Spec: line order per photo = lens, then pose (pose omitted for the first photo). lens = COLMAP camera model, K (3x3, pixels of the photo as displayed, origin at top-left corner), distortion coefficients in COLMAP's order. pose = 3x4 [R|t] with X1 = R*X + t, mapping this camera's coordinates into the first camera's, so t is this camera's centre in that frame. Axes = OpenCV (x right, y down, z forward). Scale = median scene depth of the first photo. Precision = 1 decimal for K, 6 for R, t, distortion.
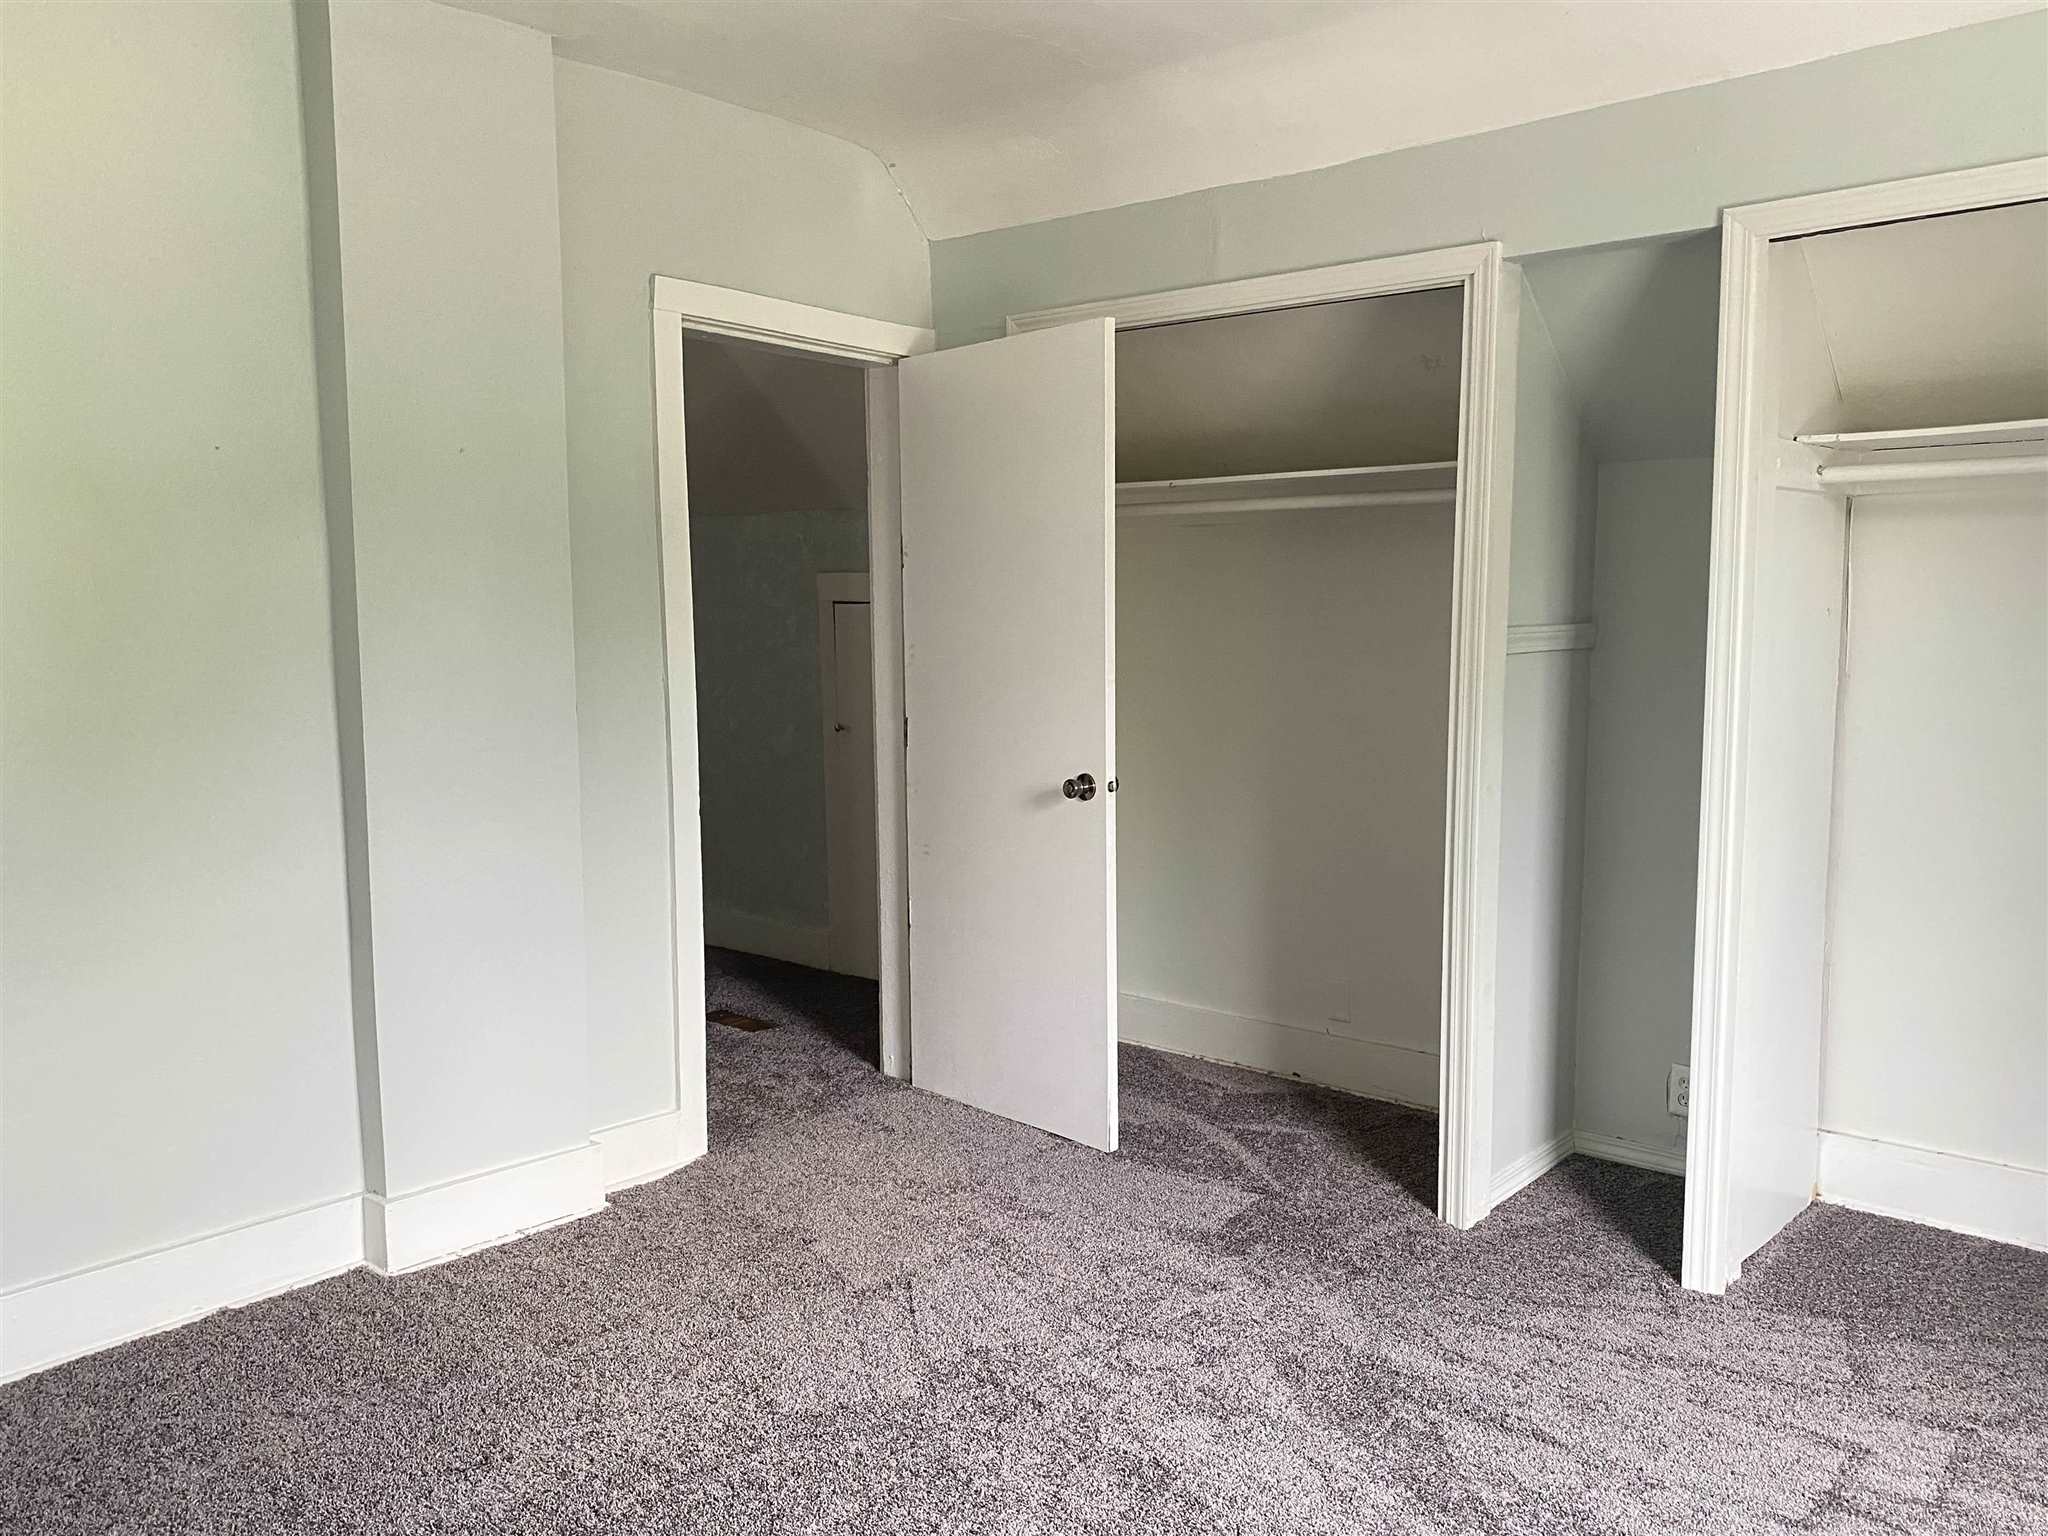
lens RADIAL K [[1580.8, 0, 1024.0], [0, 1580.8, 768.0], [0, 0, 1]] dist [-0.002187, -0.000295]
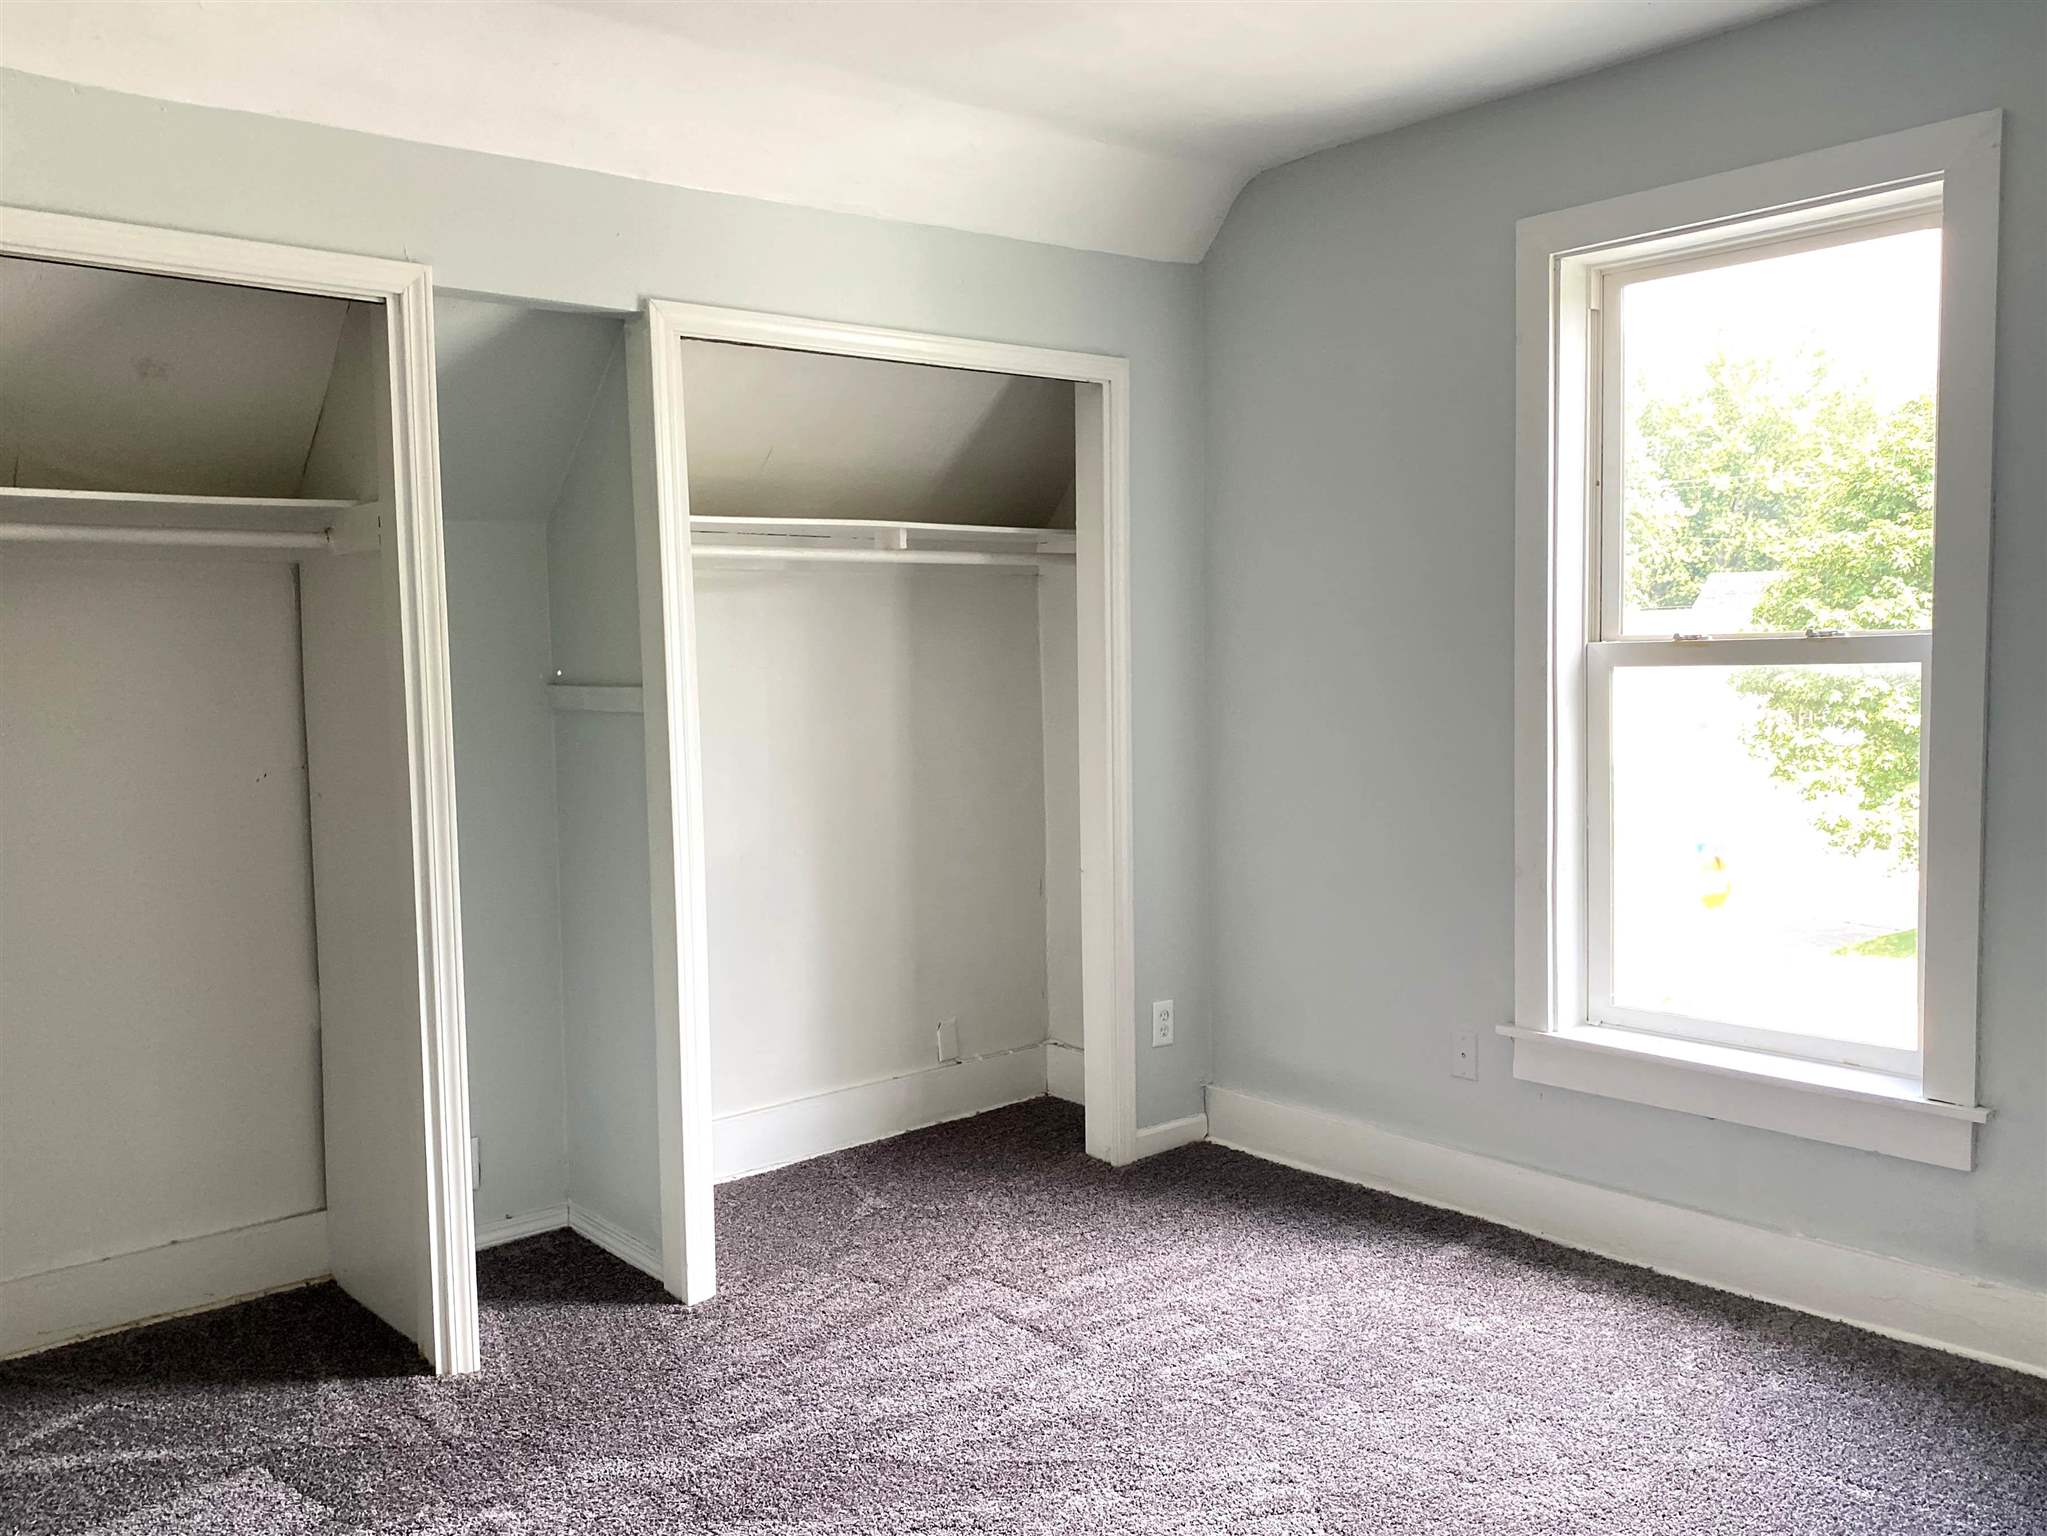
lens RADIAL K [[1681.2, 0, 1023.5], [0, 1681.2, 768.0], [0, 0, 1]] dist [-0.003036, -0.001635]
pose [[0.159261, -0.069762, 0.984769, -0.657108], [0.124158, 0.990996, 0.050124, -0.058534], [-0.979398, 0.114284, 0.166488, 0.579792]]
